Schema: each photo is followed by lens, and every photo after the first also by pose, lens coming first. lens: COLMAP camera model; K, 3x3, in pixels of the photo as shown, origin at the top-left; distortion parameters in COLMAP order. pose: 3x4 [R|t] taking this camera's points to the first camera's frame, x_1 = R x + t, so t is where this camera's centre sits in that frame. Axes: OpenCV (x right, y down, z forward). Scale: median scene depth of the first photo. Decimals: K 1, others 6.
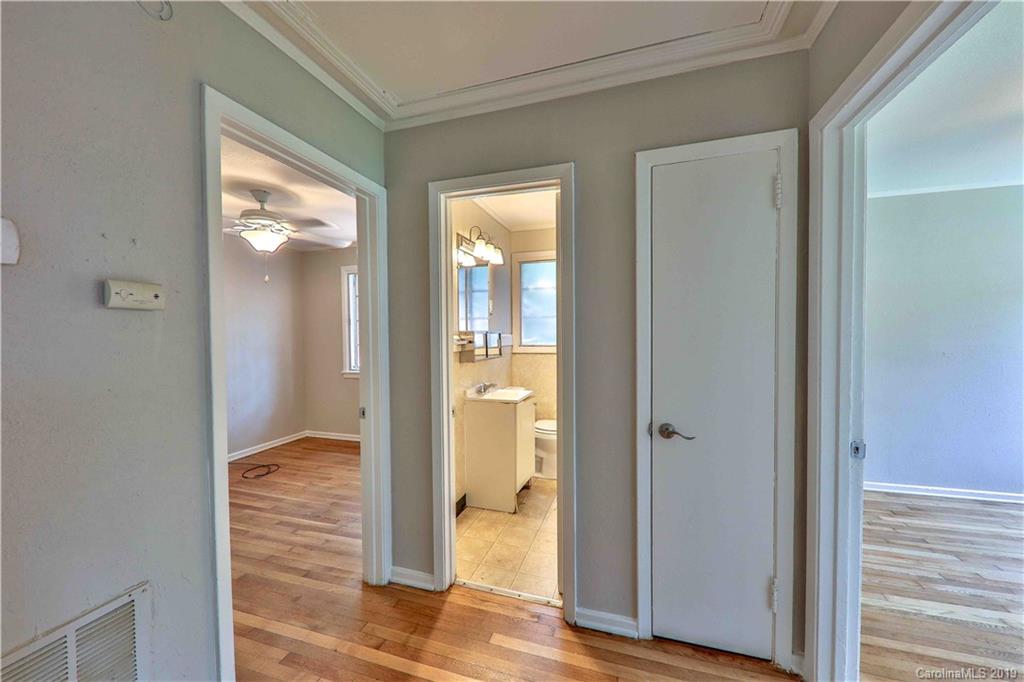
lens RADIAL K [[373.6, 0, 512.0], [0, 373.6, 341.0], [0, 0, 1]] dist [0.007459, -0.000203]
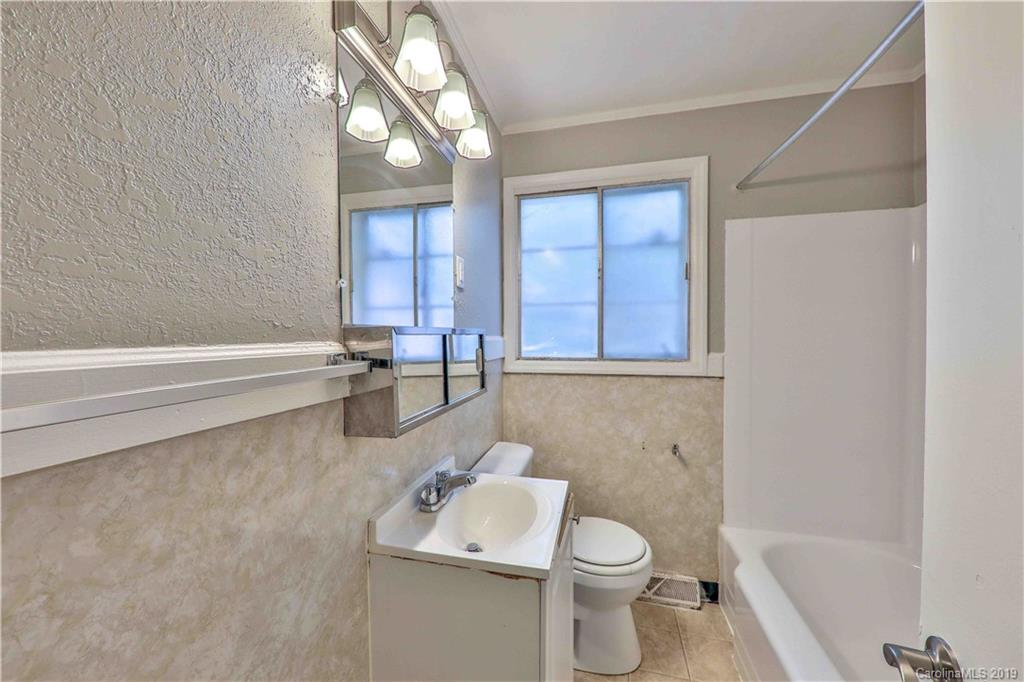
lens RADIAL K [[373.6, 0, 512.0], [0, 373.6, 341.0], [0, 0, 1]] dist [0.007459, -0.000203]
pose [[0.997737, 0.003592, 0.067145, -0.030823], [-0.003344, 0.999987, -0.003805, -0.013116], [-0.067158, 0.003572, 0.997736, 0.687184]]
